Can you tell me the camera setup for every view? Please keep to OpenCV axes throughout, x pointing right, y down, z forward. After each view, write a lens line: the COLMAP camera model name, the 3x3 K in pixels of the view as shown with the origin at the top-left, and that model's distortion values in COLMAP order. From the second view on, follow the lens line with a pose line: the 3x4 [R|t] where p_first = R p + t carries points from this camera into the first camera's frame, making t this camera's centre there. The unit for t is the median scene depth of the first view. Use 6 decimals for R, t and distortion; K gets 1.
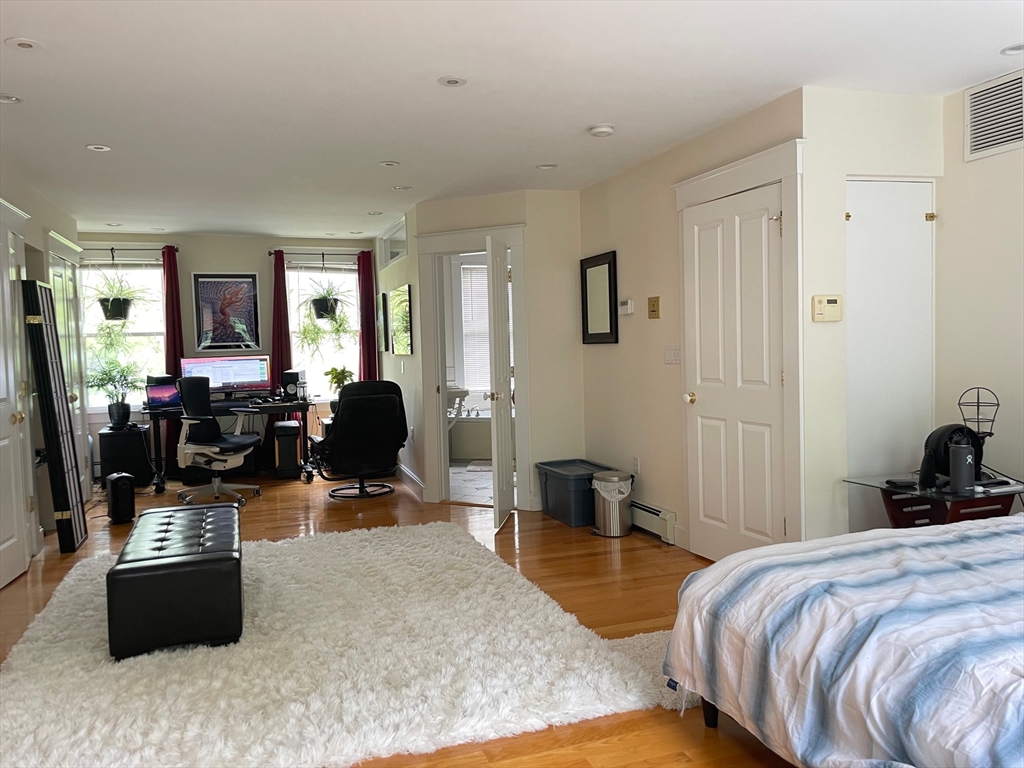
lens RADIAL K [[775.6, 0, 507.4], [0, 775.6, 383.7], [0, 0, 1]] dist [0.097880, -0.137544]
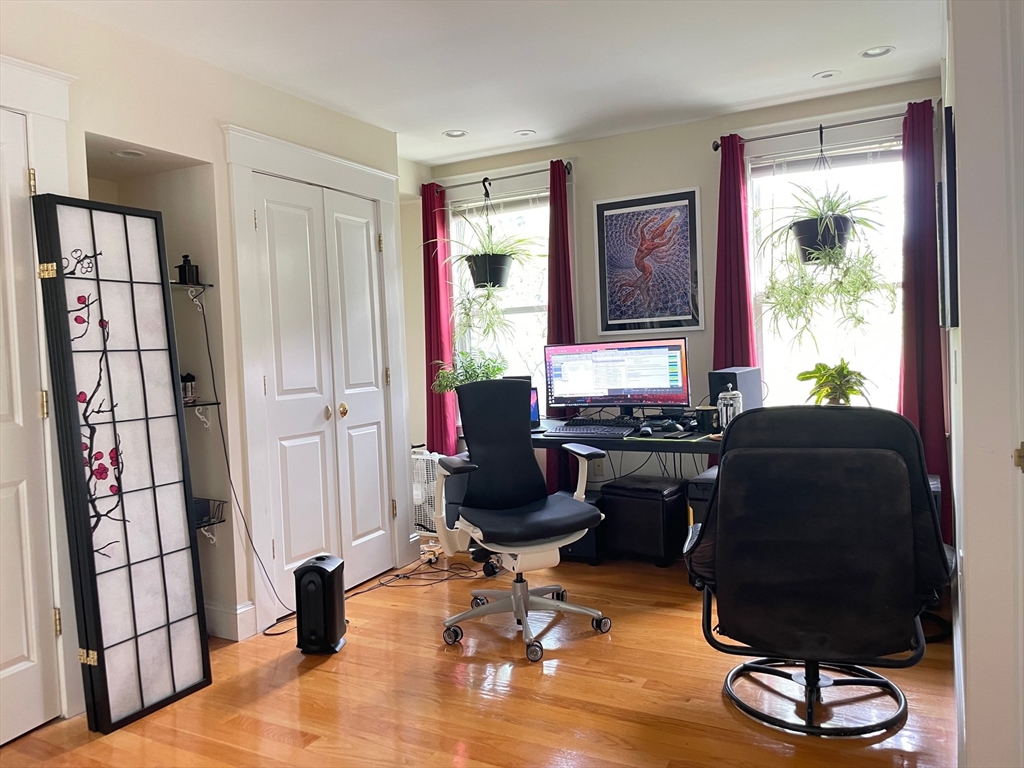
lens RADIAL K [[775.6, 0, 507.4], [0, 775.6, 383.7], [0, 0, 1]] dist [0.097880, -0.137544]
pose [[0.690981, 0.030185, -0.722242, -0.013248], [-0.018213, 0.999538, 0.024350, -0.016260], [0.722643, -0.003671, 0.691211, 0.530882]]
